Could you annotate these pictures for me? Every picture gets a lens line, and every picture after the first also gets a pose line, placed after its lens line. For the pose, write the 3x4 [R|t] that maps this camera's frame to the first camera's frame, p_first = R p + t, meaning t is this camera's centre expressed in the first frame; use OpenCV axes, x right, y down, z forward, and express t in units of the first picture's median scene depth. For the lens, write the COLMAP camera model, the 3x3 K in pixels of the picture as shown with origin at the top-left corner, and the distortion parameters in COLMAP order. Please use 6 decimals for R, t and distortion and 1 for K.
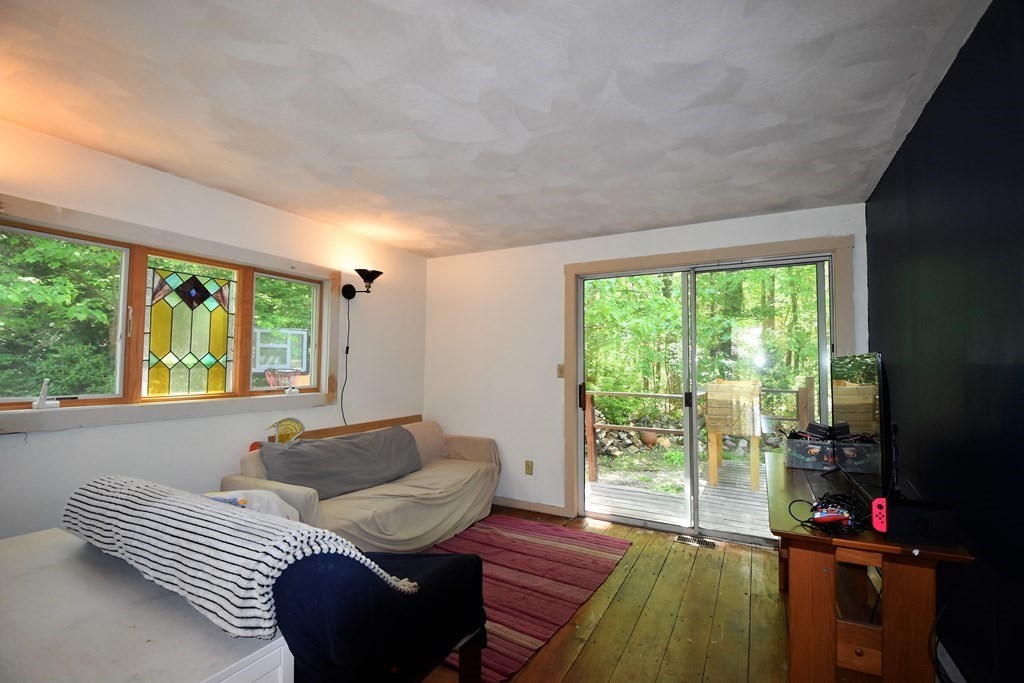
lens RADIAL K [[445.1, 0, 510.4], [0, 445.1, 341.9], [0, 0, 1]] dist [-0.029190, -0.002568]
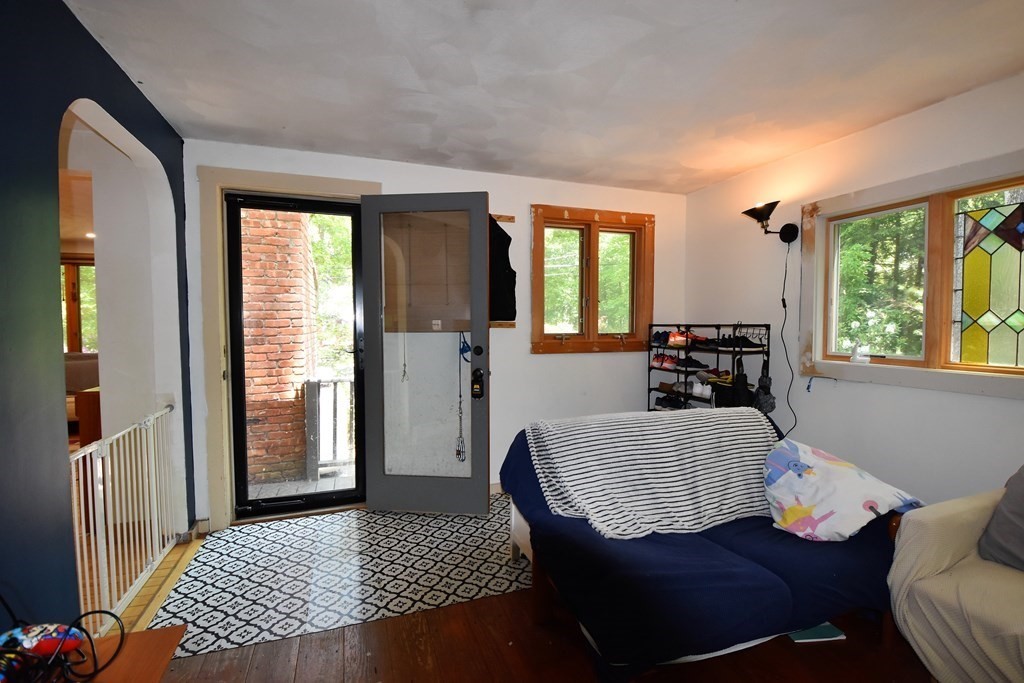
lens RADIAL K [[445.1, 0, 509.0], [0, 445.1, 339.4], [0, 0, 1]] dist [-0.029190, -0.002568]
pose [[-0.656393, 0.036217, -0.753549, 0.390824], [0.046089, 0.998906, 0.007863, 0.029361], [0.753010, -0.029569, -0.657344, 0.866521]]
